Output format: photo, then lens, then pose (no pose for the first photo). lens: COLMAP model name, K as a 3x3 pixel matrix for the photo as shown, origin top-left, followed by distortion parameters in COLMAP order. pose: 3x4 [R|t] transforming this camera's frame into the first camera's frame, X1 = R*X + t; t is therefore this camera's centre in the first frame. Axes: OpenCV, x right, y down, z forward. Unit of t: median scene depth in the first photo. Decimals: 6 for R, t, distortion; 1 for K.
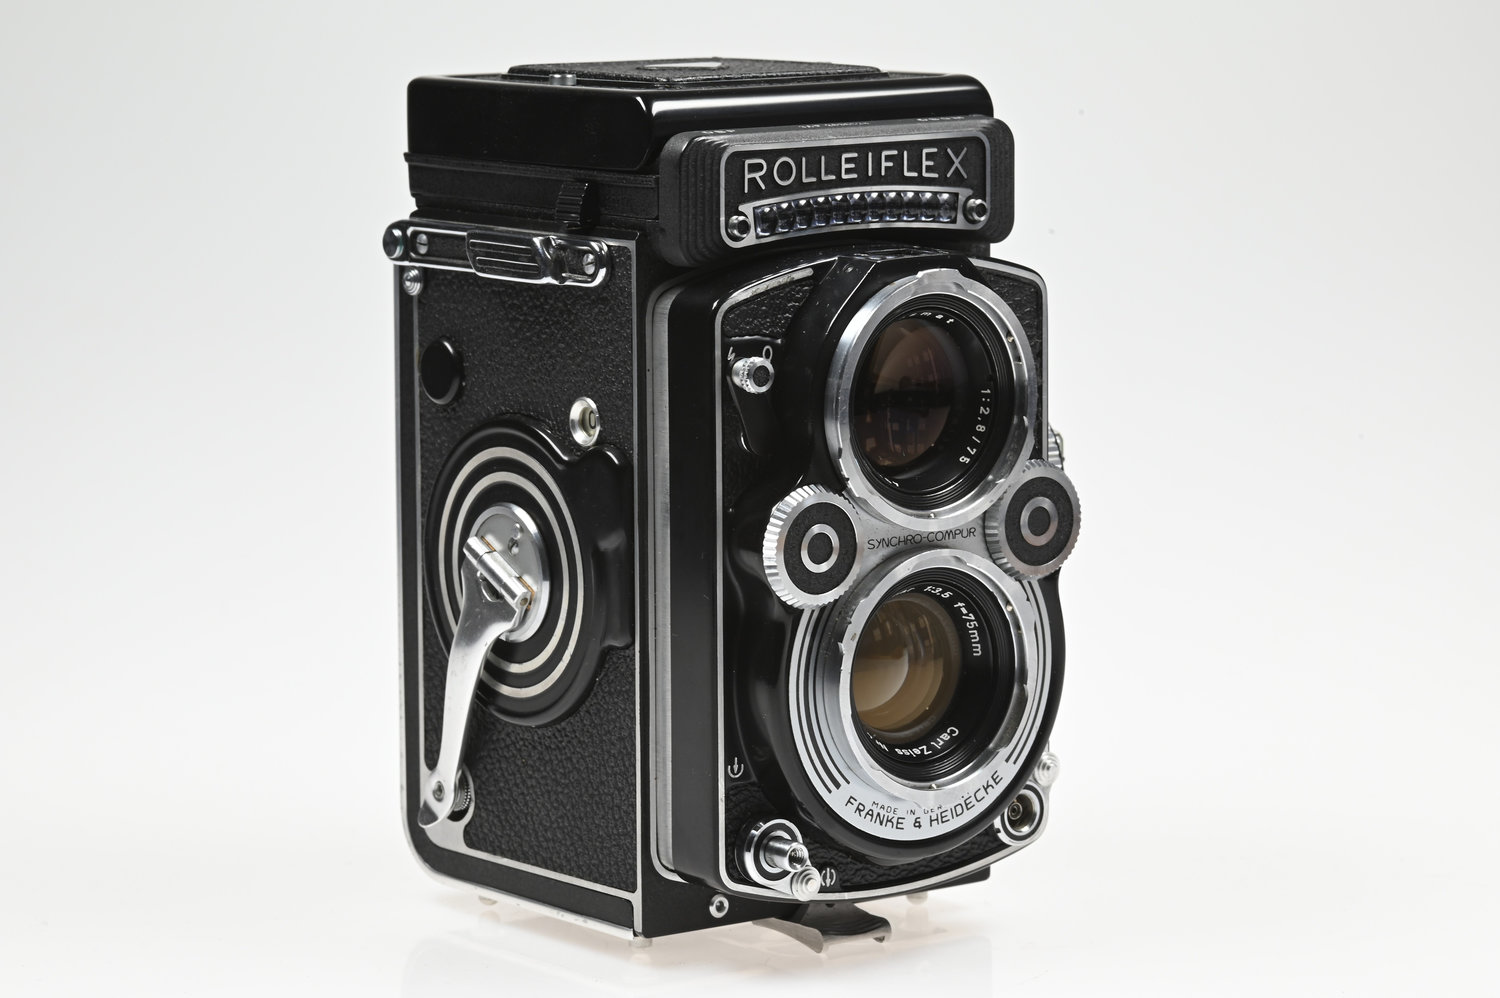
lens RADIAL K [[4581.1, 0, 751.5], [0, 4581.1, 493.5], [0, 0, 1]] dist [0.915017, 0.000000]
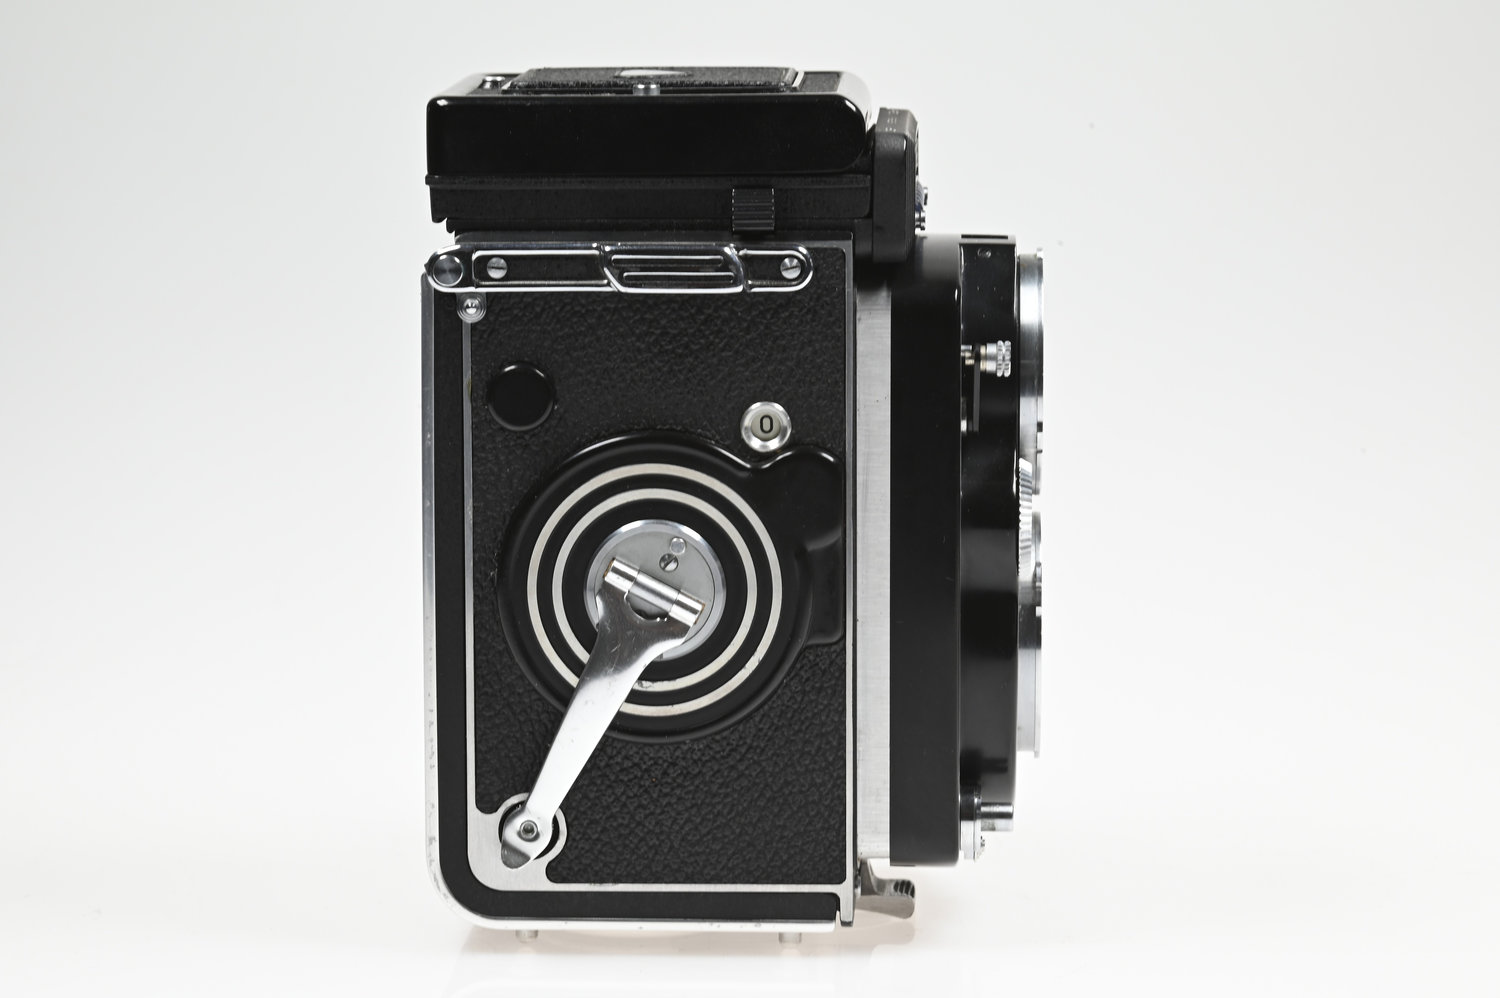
lens RADIAL K [[4581.1, 0, 753.6], [0, 4581.1, 492.7], [0, 0, 1]] dist [0.915017, 0.000000]
pose [[0.688515, -0.109078, 0.716973, -0.746380], [0.107307, 0.993065, 0.048034, -0.048943], [-0.717240, 0.043864, 0.695444, 0.300385]]
